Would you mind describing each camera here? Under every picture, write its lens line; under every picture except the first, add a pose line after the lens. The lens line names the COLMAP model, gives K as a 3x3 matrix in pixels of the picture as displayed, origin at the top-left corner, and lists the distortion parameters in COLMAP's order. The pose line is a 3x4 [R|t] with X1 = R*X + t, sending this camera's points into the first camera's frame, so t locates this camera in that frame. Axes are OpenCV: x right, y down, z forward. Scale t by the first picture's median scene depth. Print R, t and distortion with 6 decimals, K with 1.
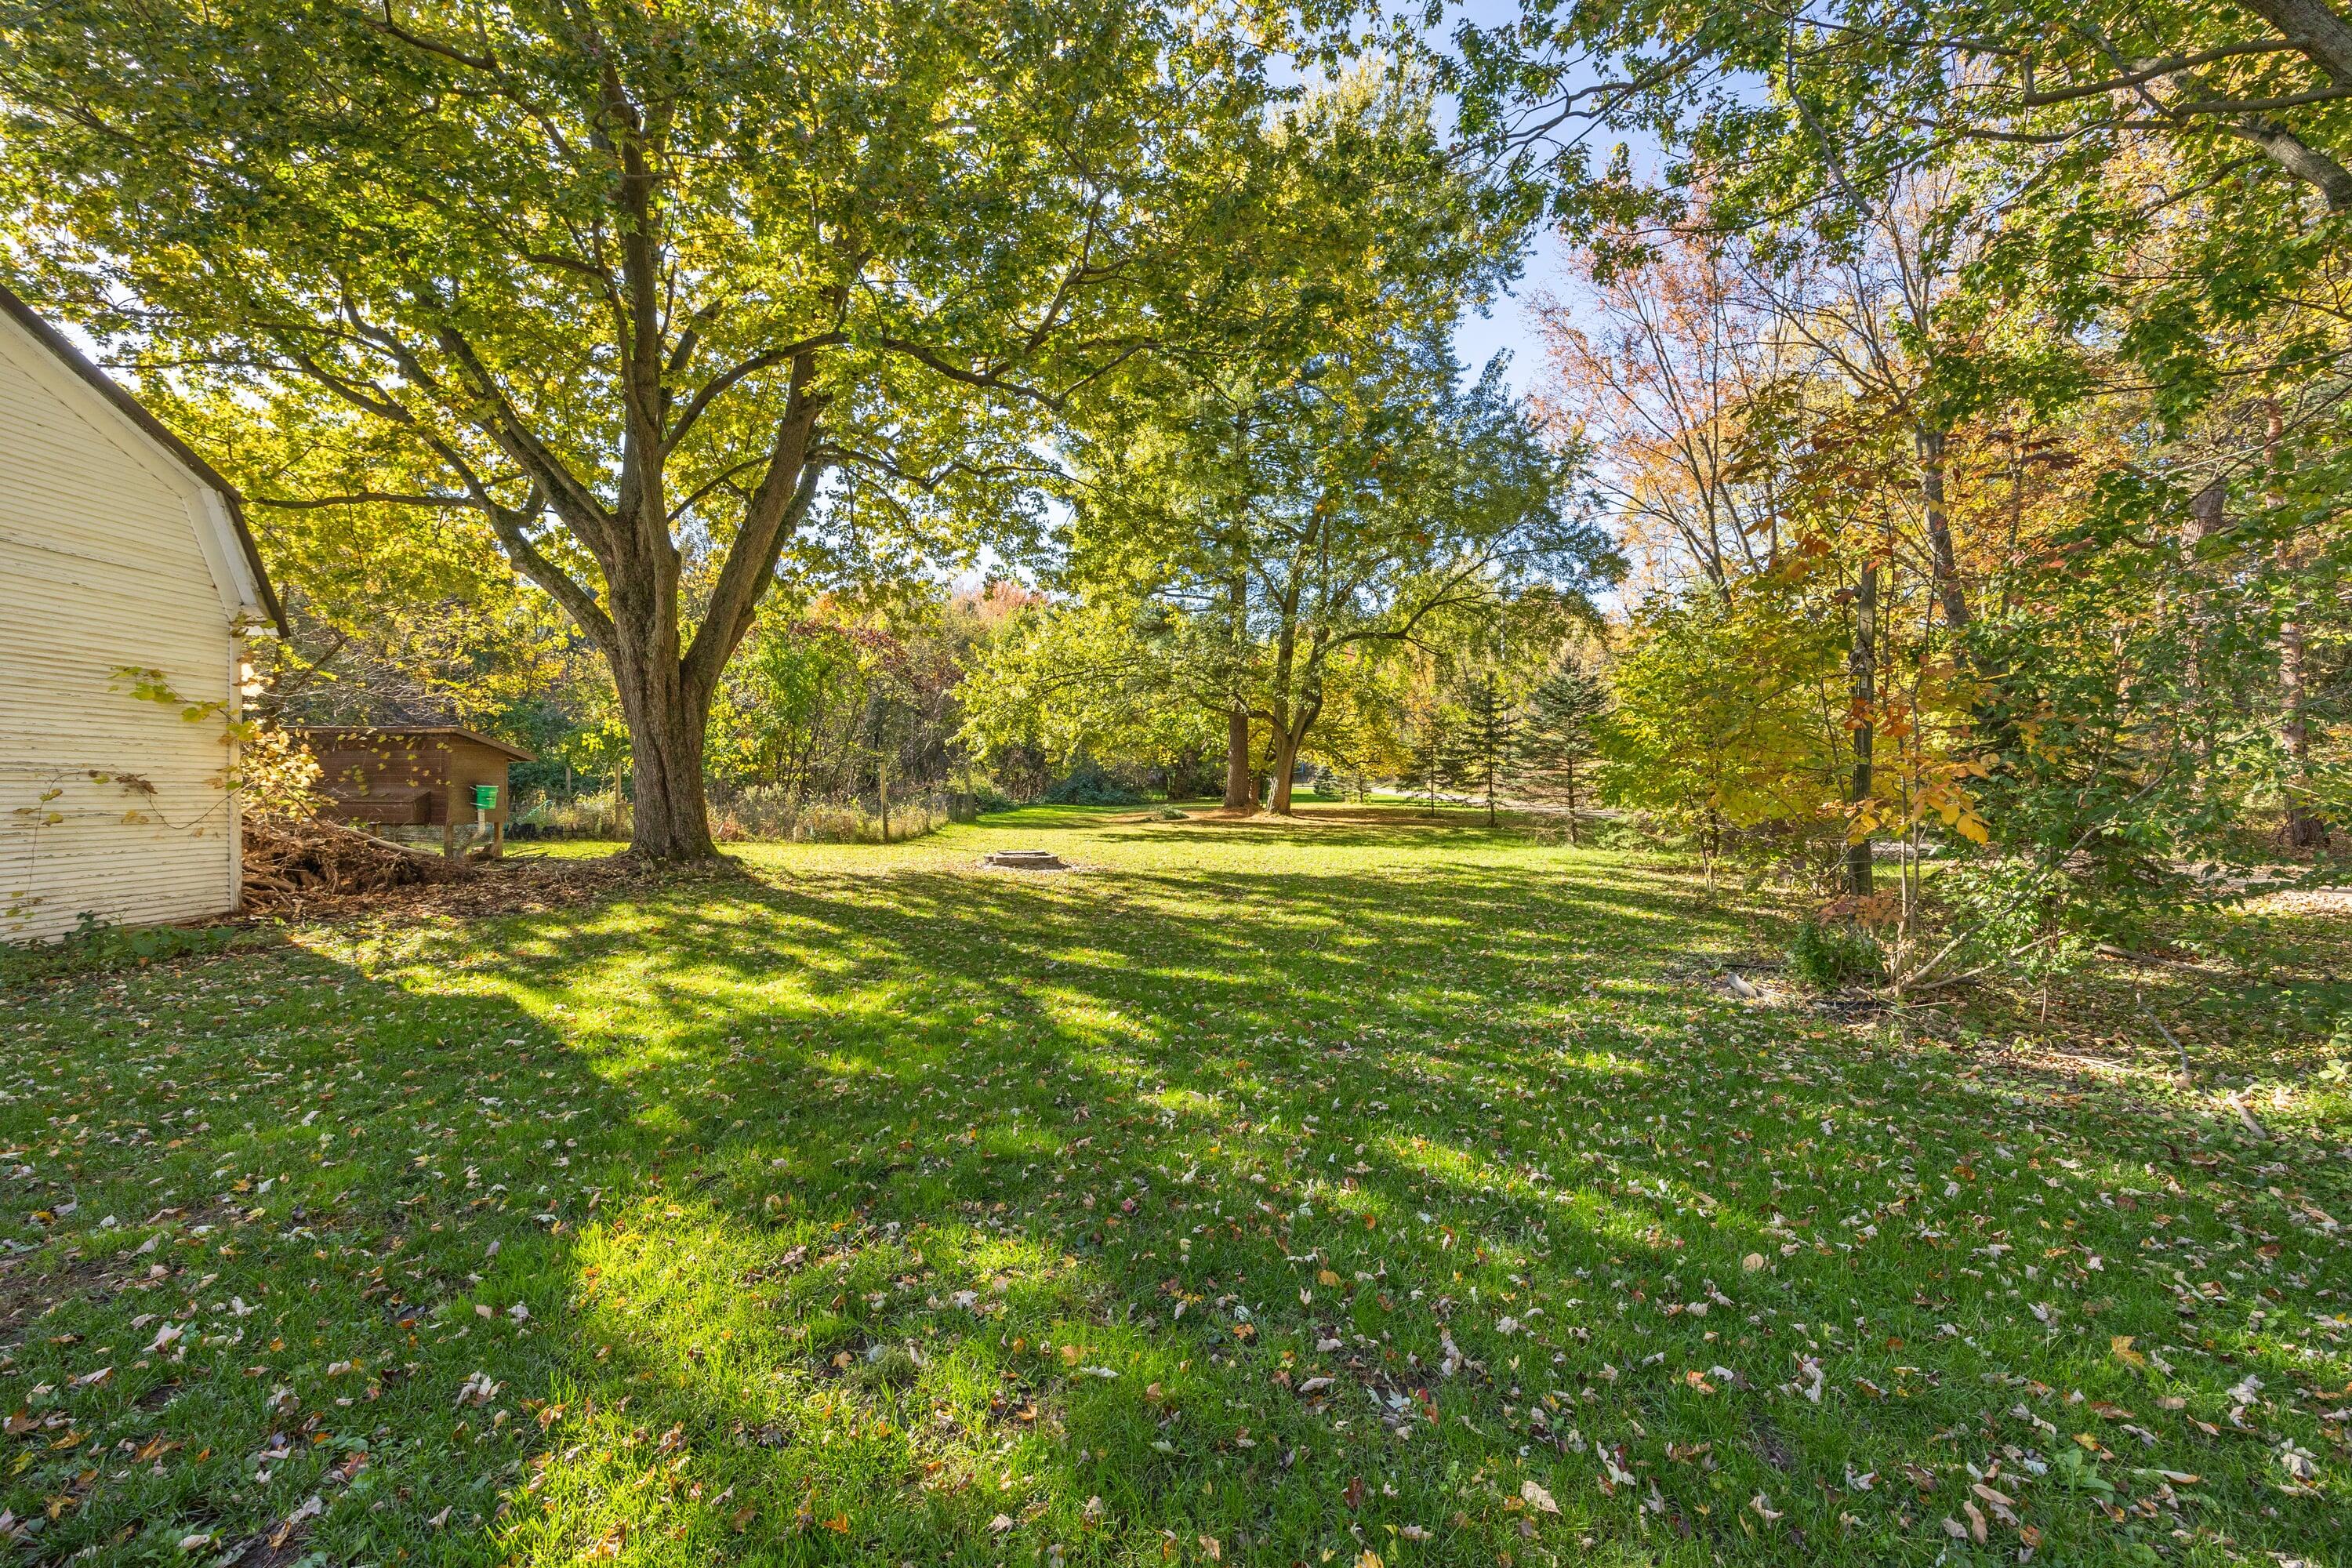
lens RADIAL K [[938.5, 0, 1166.7], [0, 938.5, 779.9], [0, 0, 1]] dist [0.001635, 0.000161]
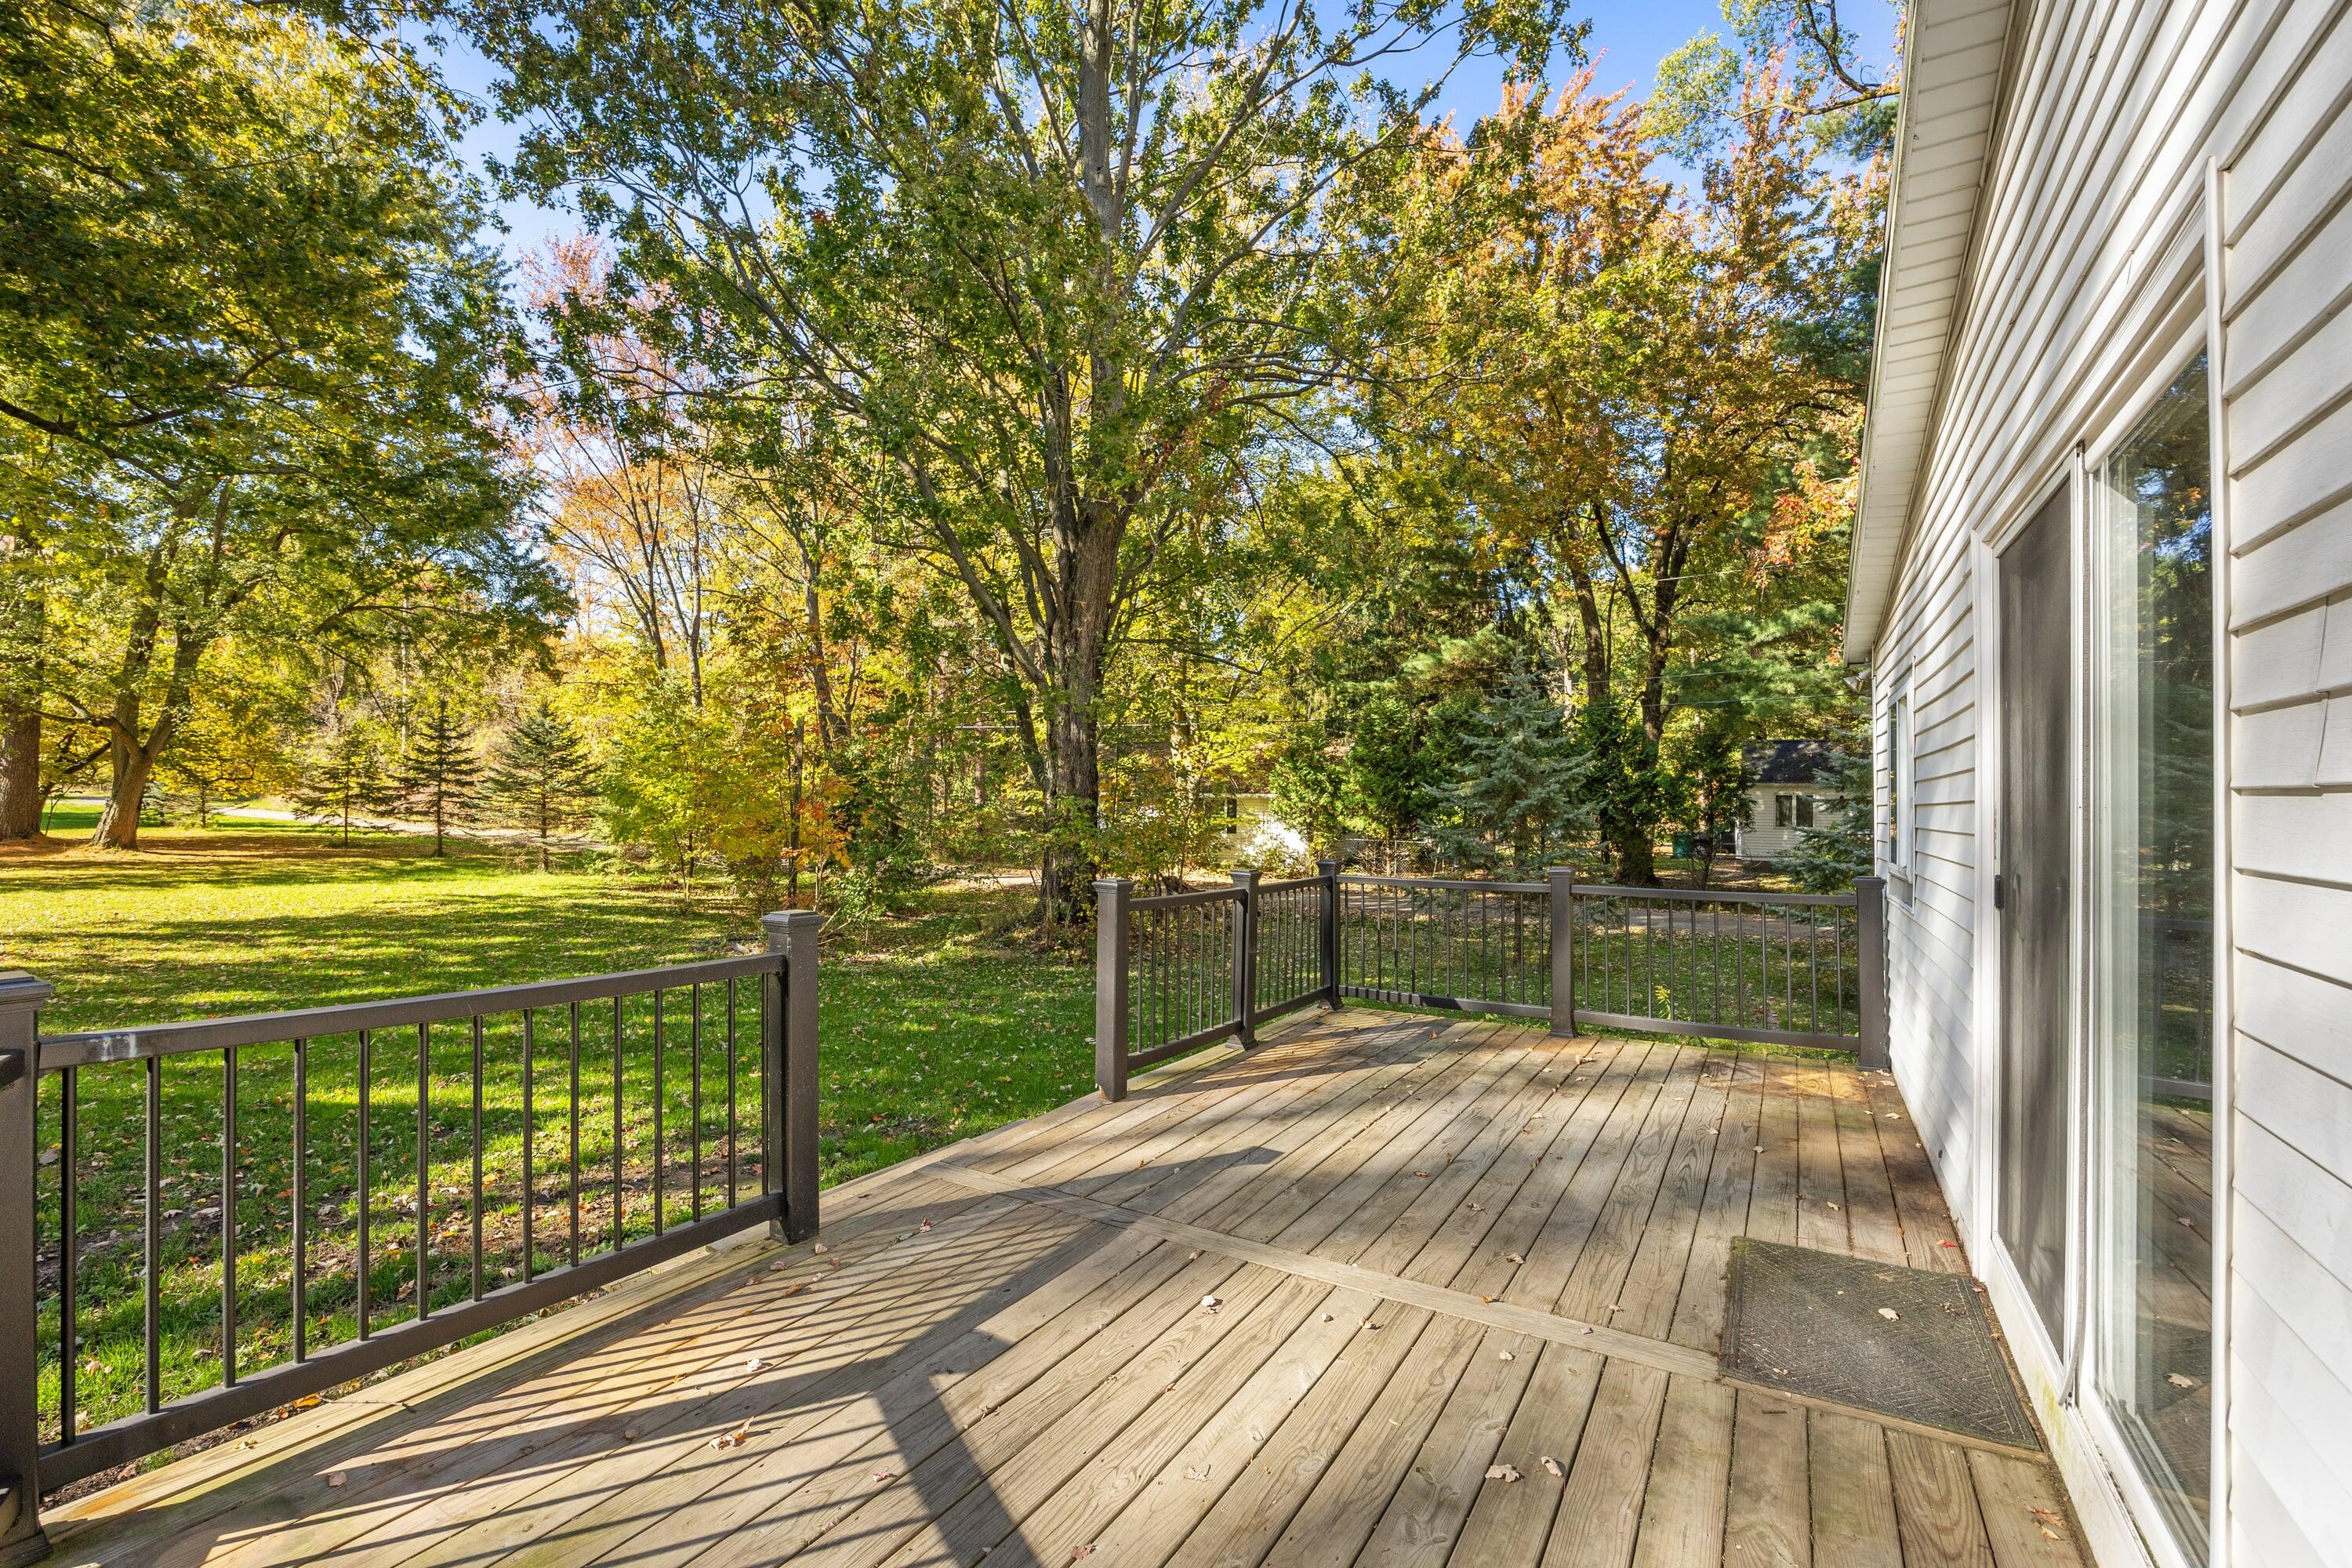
lens RADIAL K [[1030.3, 0, 1170.6], [0, 1030.3, 789.6], [0, 0, 1]] dist [-0.001668, -0.000071]
pose [[0.509746, 0.022555, 0.860029, -0.194194], [-0.021719, 0.999675, -0.013344, -0.022457], [-0.860051, -0.011877, 0.510071, -0.207192]]
